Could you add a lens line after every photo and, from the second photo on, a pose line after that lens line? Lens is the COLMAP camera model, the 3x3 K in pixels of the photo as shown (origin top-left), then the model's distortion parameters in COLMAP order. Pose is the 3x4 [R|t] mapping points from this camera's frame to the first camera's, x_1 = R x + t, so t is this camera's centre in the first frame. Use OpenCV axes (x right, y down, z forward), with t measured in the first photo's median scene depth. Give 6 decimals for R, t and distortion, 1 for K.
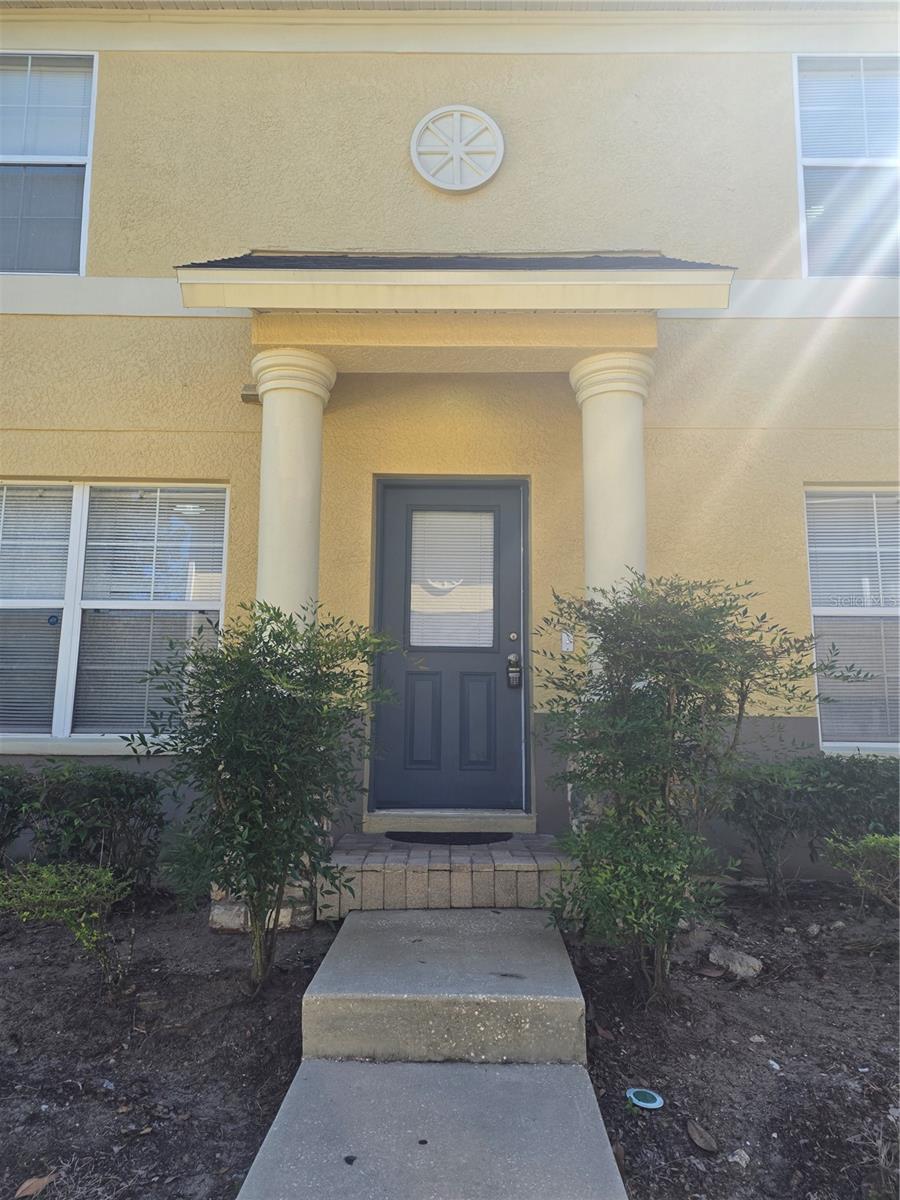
lens RADIAL K [[761.9, 0, 450.0], [0, 761.9, 600.0], [0, 0, 1]] dist [0.071123, -0.041395]
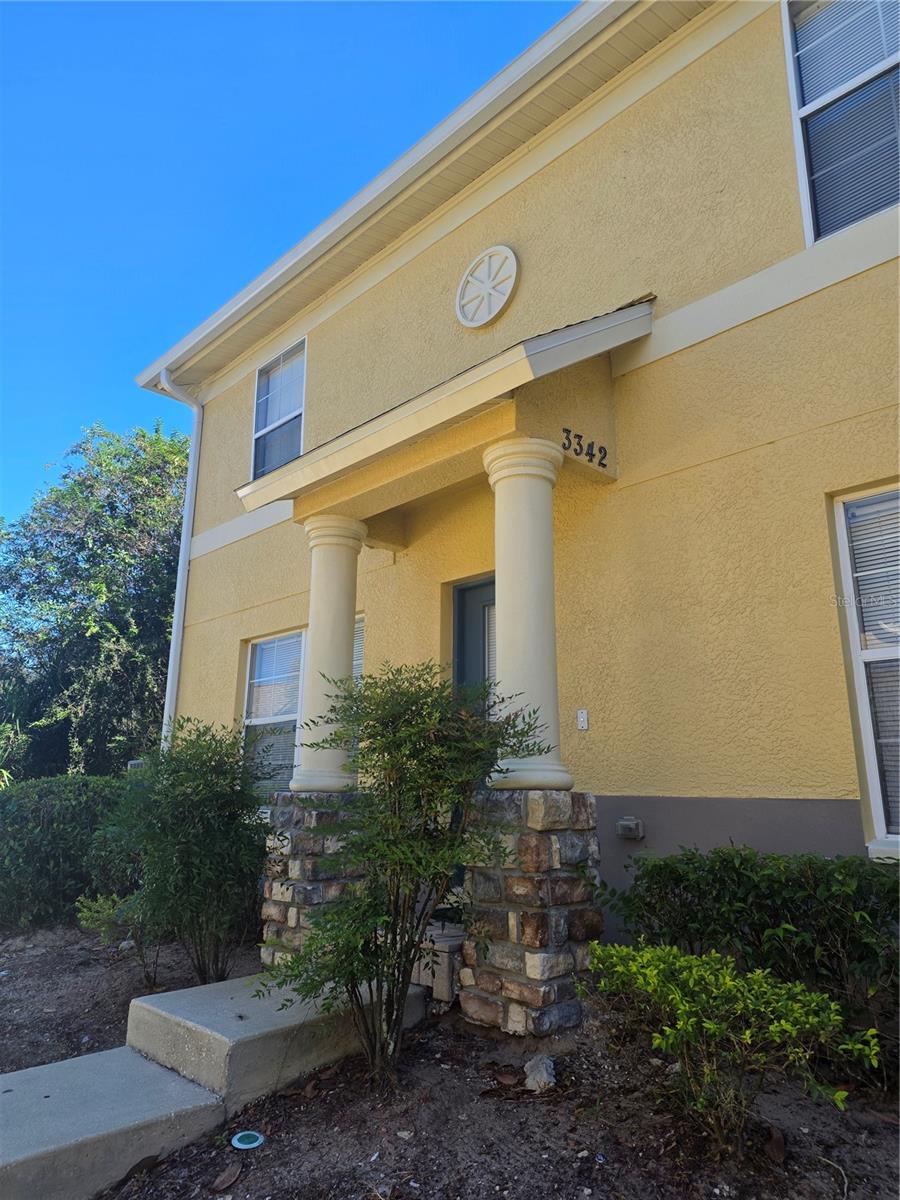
lens RADIAL K [[761.9, 0, 450.0], [0, 761.9, 600.0], [0, 0, 1]] dist [0.071123, -0.041395]
pose [[0.718056, -0.176197, -0.673313, 1.108422], [0.107416, 0.983889, -0.142916, 0.039992], [0.687646, 0.030297, 0.725413, 0.274615]]
